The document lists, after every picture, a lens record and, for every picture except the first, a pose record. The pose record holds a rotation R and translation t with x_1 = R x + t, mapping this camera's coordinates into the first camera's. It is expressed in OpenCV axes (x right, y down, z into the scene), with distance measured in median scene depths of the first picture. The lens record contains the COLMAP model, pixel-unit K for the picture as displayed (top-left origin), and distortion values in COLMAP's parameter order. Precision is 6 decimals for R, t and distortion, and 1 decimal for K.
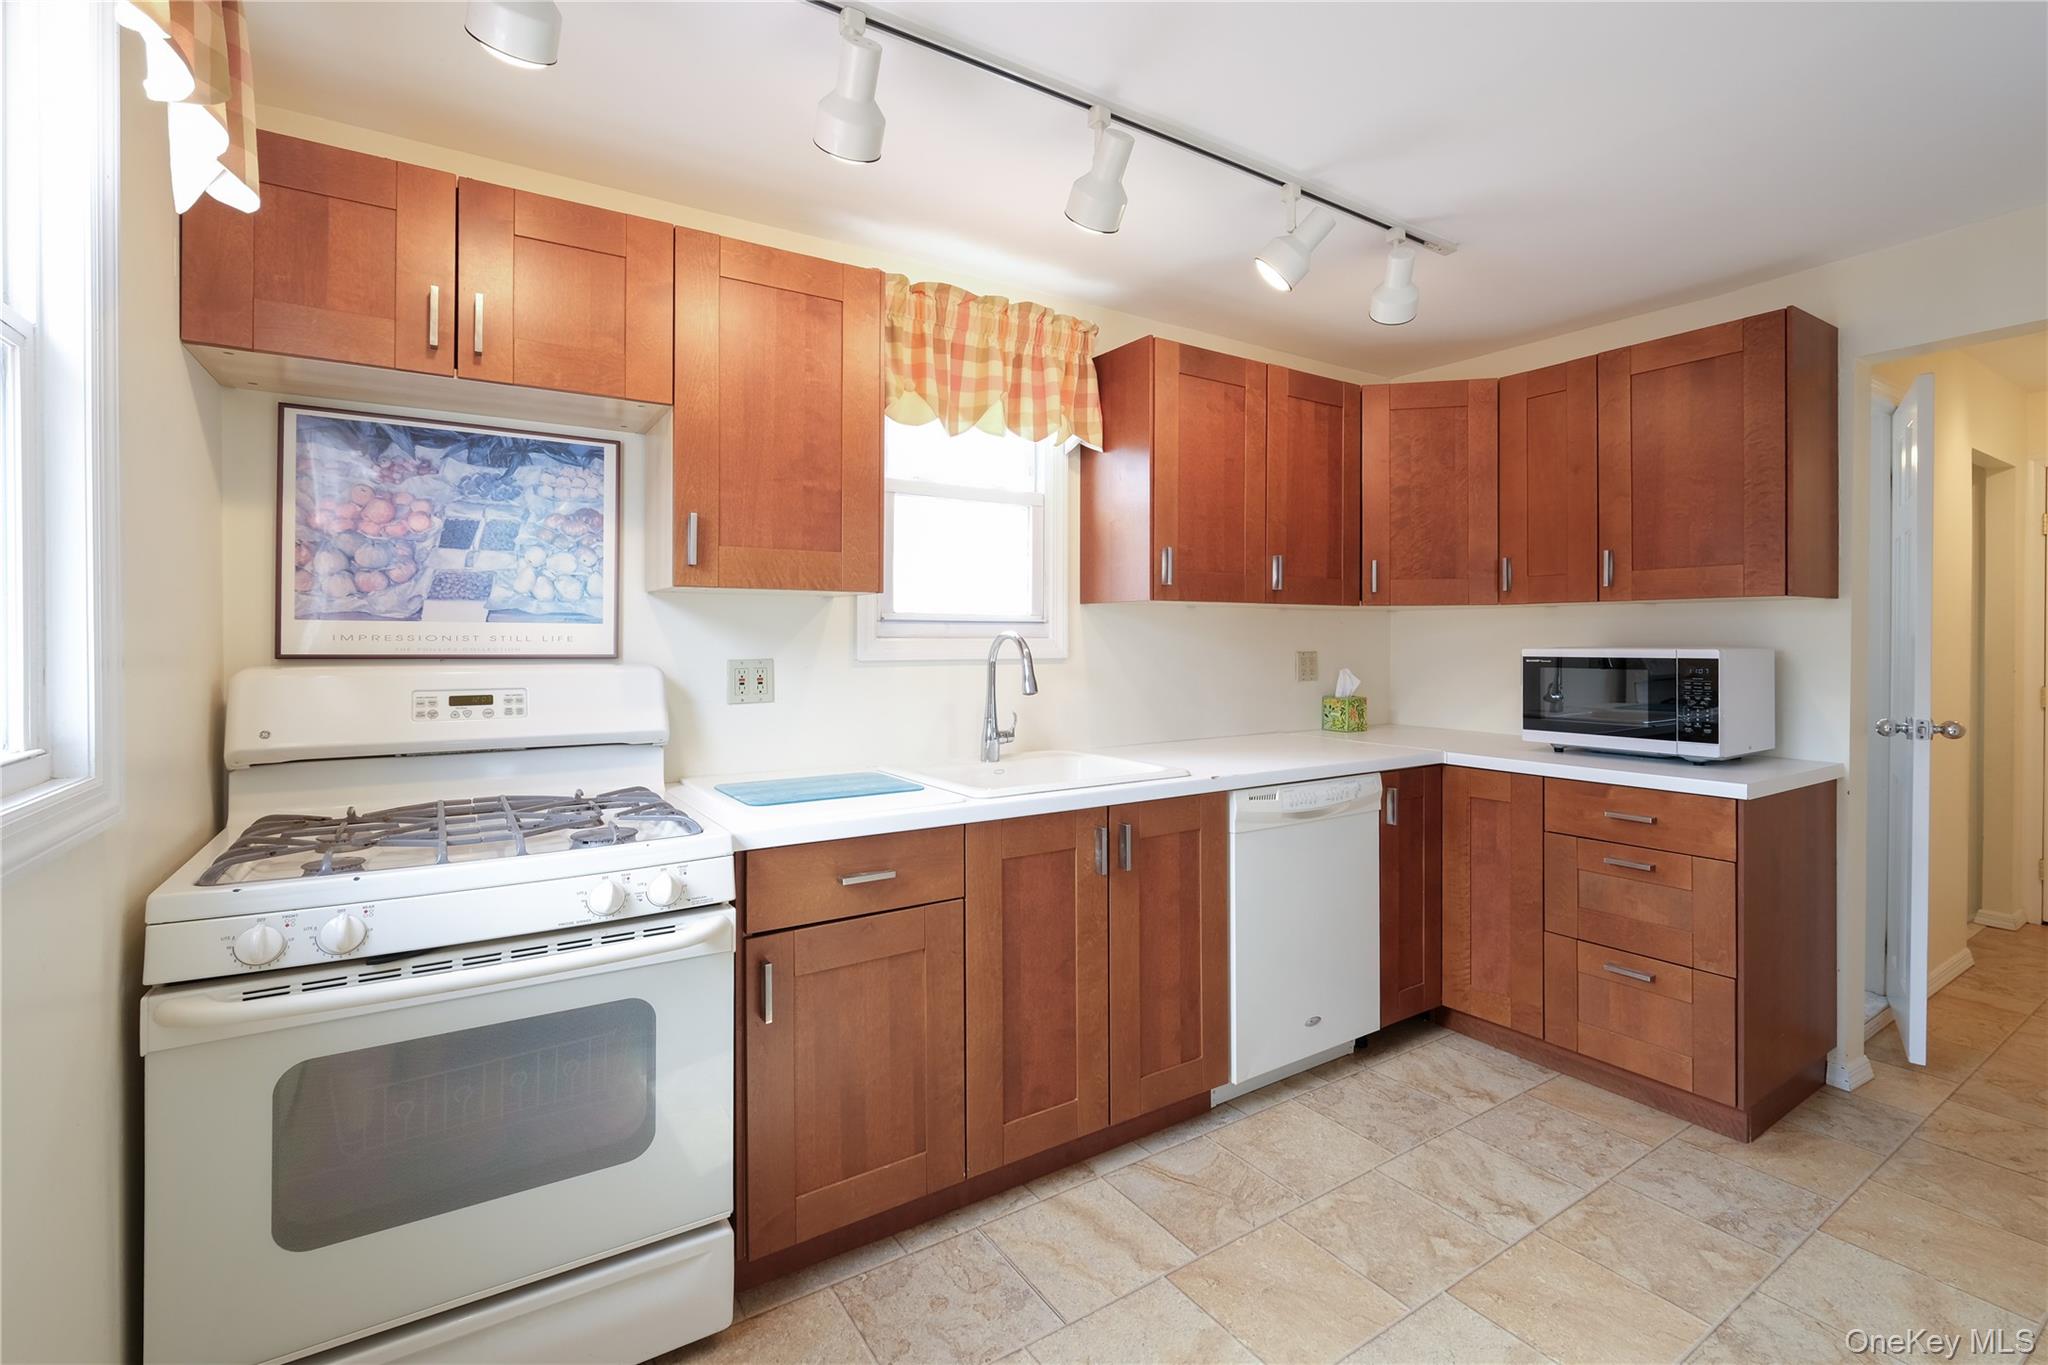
lens RADIAL K [[896.8, 0, 1055.5], [0, 896.8, 637.7], [0, 0, 1]] dist [-0.002472, -0.001393]
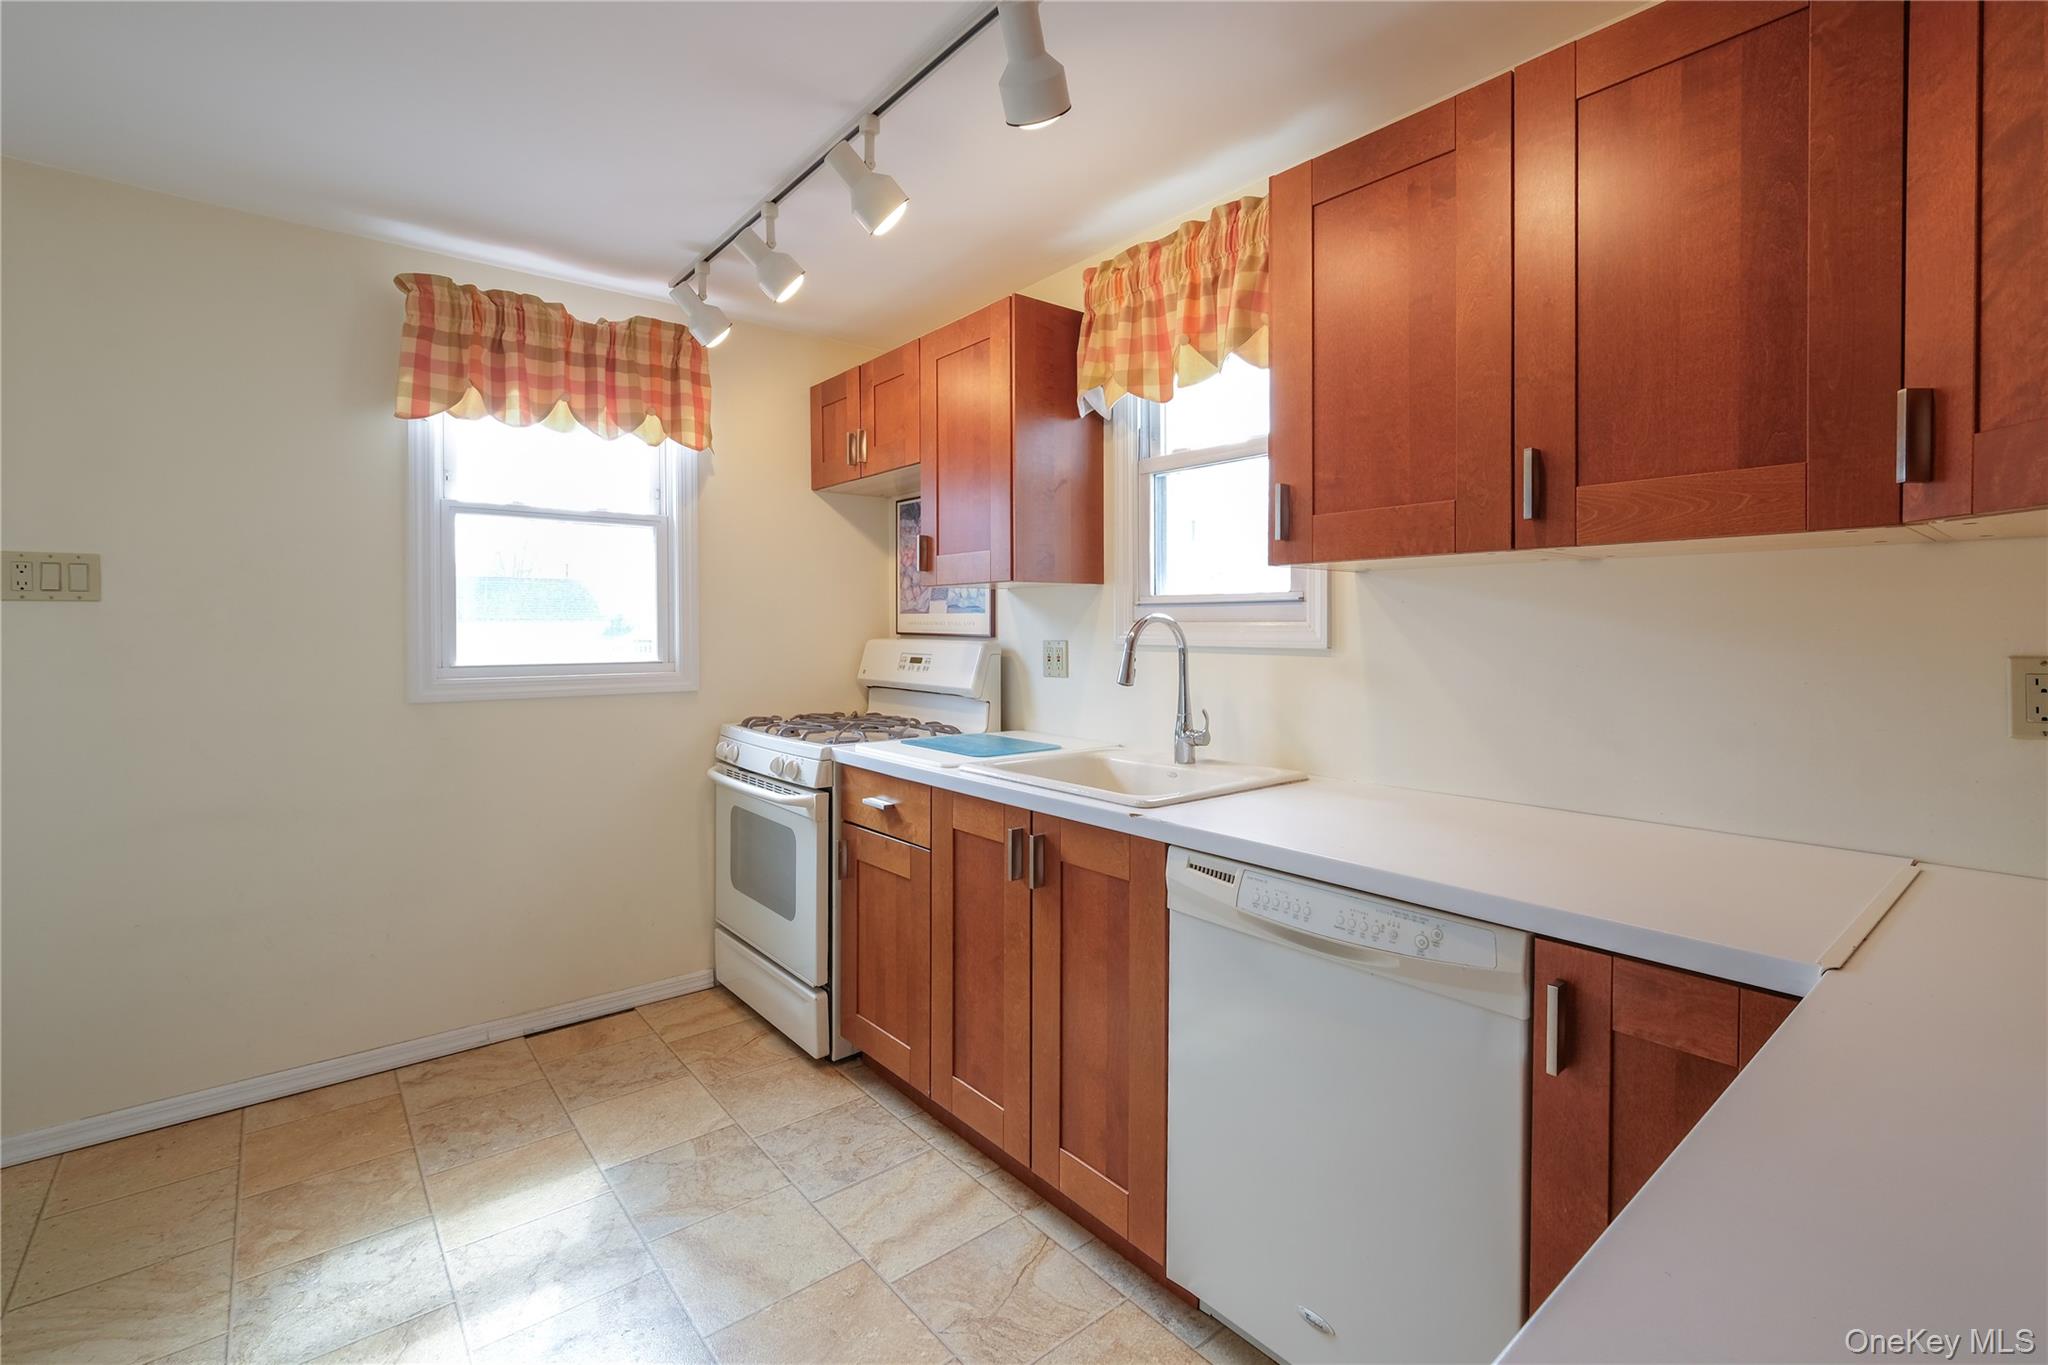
lens RADIAL K [[896.8, 0, 956.2], [0, 896.8, 635.9], [0, 0, 1]] dist [-0.002472, -0.001393]
pose [[0.081430, 0.011619, -0.996611, 0.978765], [0.002099, 0.999928, 0.011829, 0.004310], [0.996677, -0.003055, 0.081399, 0.895443]]
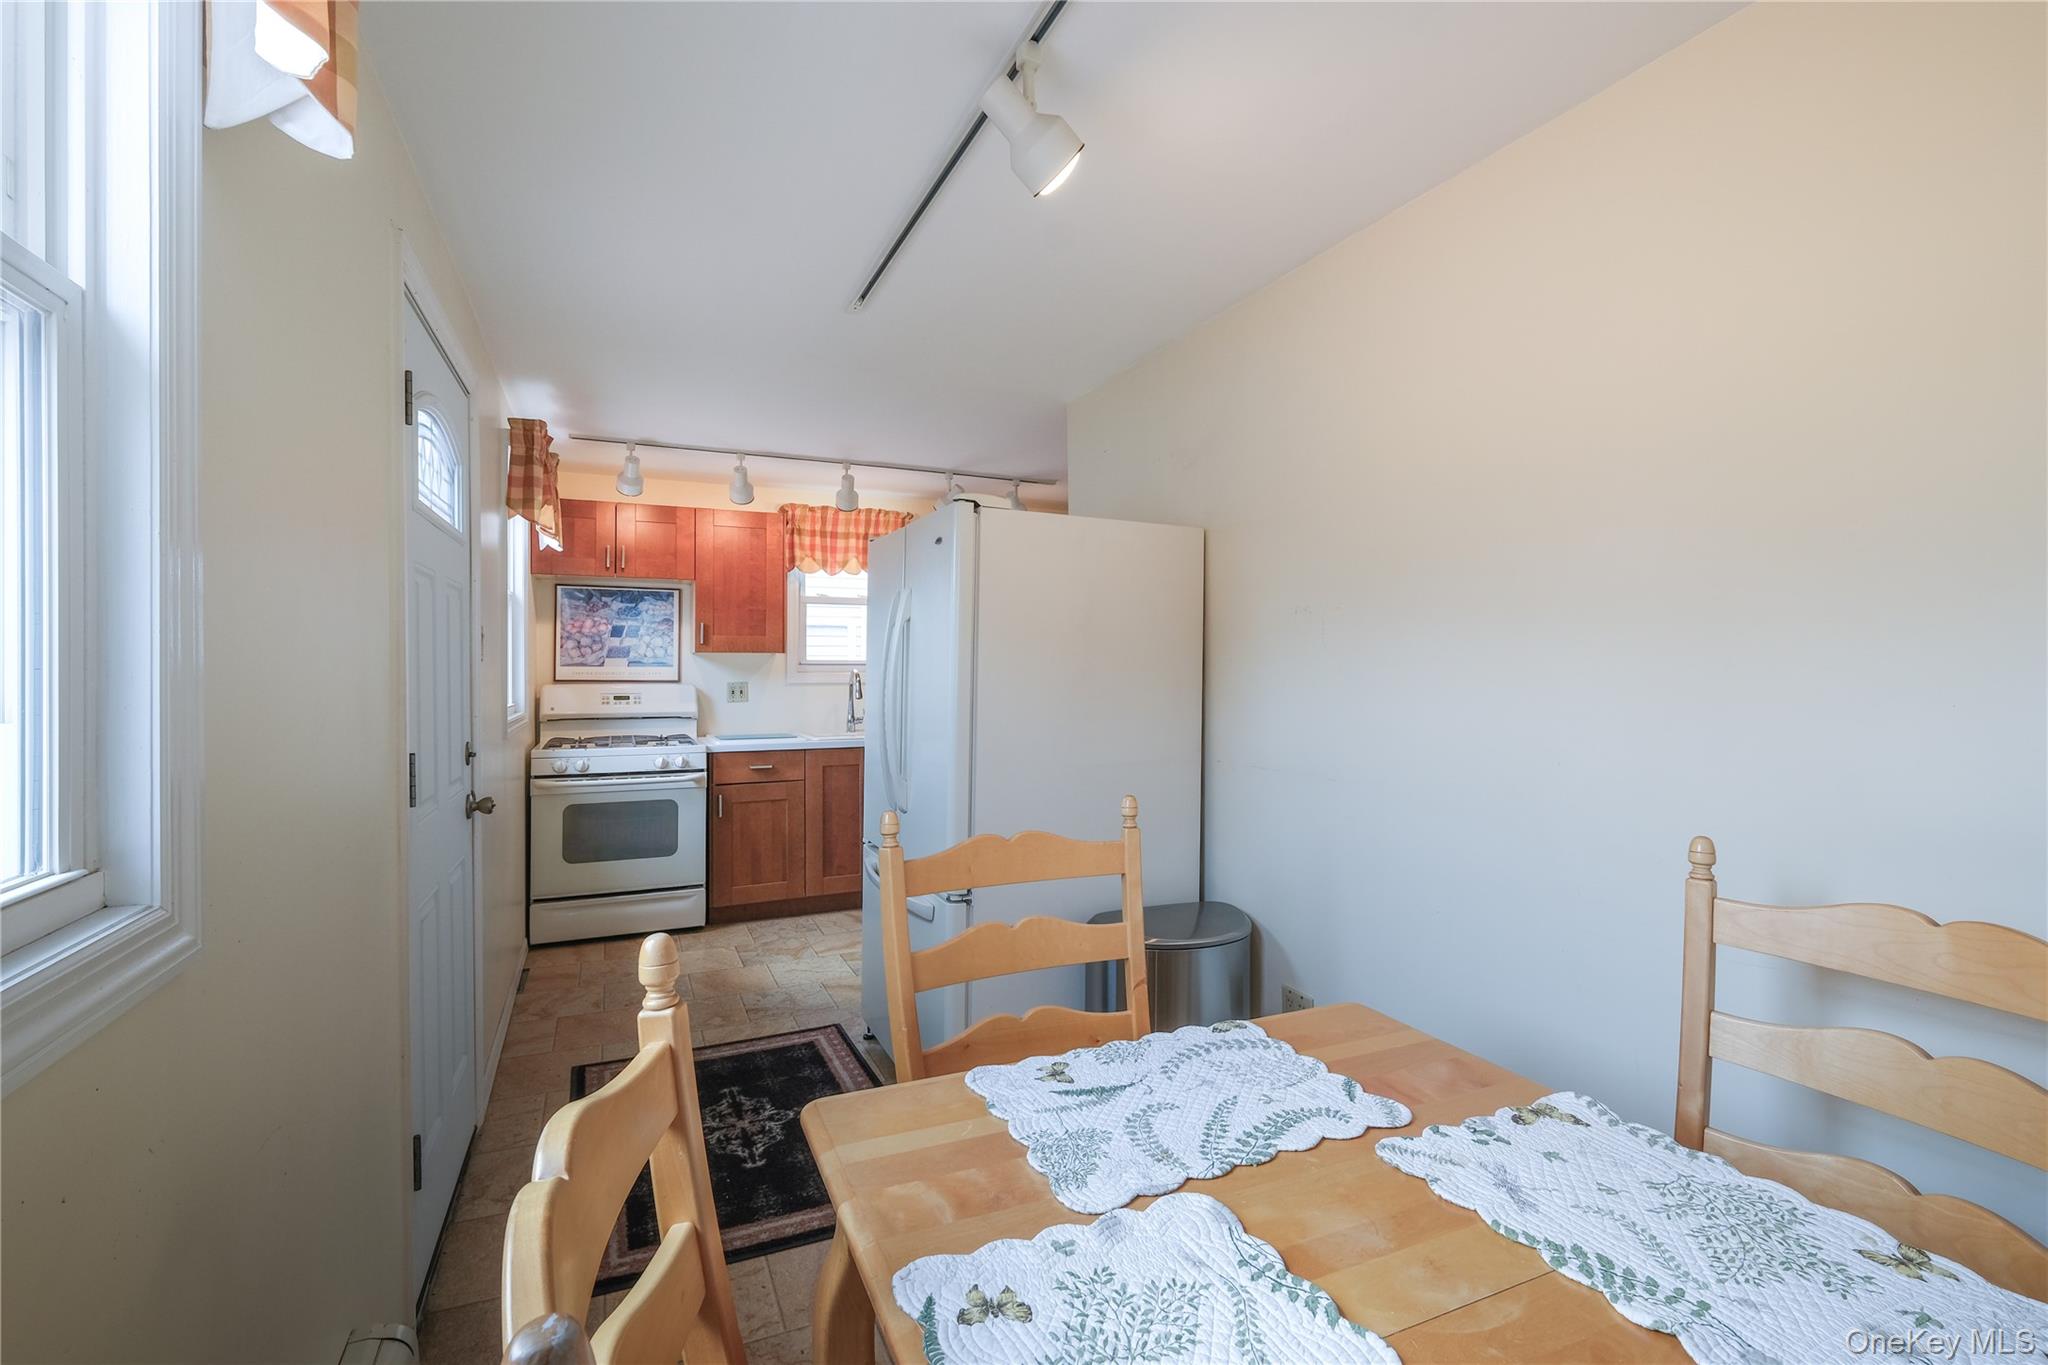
lens RADIAL K [[896.8, 0, 1008.7], [0, 896.8, 662.4], [0, 0, 1]] dist [-0.002472, -0.001393]
pose [[0.981401, -0.004166, -0.191924, 0.862409], [0.002948, 0.999974, -0.006630, -0.010183], [0.191946, 0.005941, 0.981387, -1.212916]]
